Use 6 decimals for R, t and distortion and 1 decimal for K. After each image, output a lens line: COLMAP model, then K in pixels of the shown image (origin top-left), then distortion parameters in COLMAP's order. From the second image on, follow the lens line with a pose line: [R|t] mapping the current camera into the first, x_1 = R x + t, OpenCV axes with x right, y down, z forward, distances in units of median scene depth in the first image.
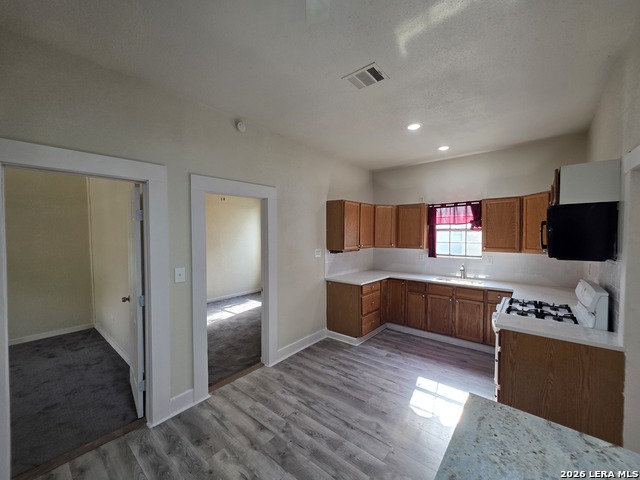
lens RADIAL K [[256.2, 0, 317.8], [0, 256.2, 241.4], [0, 0, 1]] dist [0.002541, -0.000109]
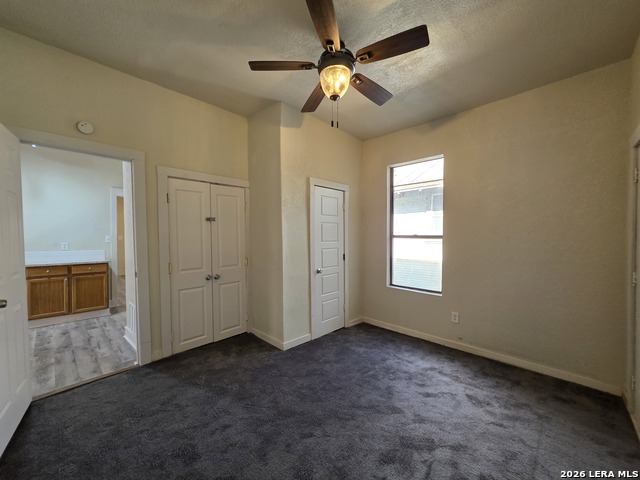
lens RADIAL K [[256.2, 0, 320.4], [0, 256.2, 239.4], [0, 0, 1]] dist [0.002541, -0.000109]
pose [[-0.998491, 0.007976, 0.054340, -1.248727], [0.010736, 0.998657, 0.050686, 0.059088], [-0.053863, 0.051193, -0.997235, 1.285297]]
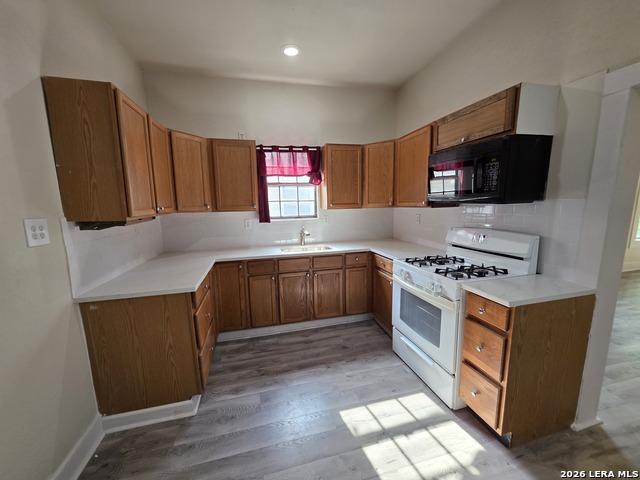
lens RADIAL K [[256.2, 0, 318.7], [0, 256.2, 241.9], [0, 0, 1]] dist [0.002541, -0.000109]
pose [[0.583319, -0.136578, 0.800678, -0.066245], [0.042581, 0.989548, 0.137773, 0.033199], [-0.811126, -0.046272, 0.583038, 0.629301]]
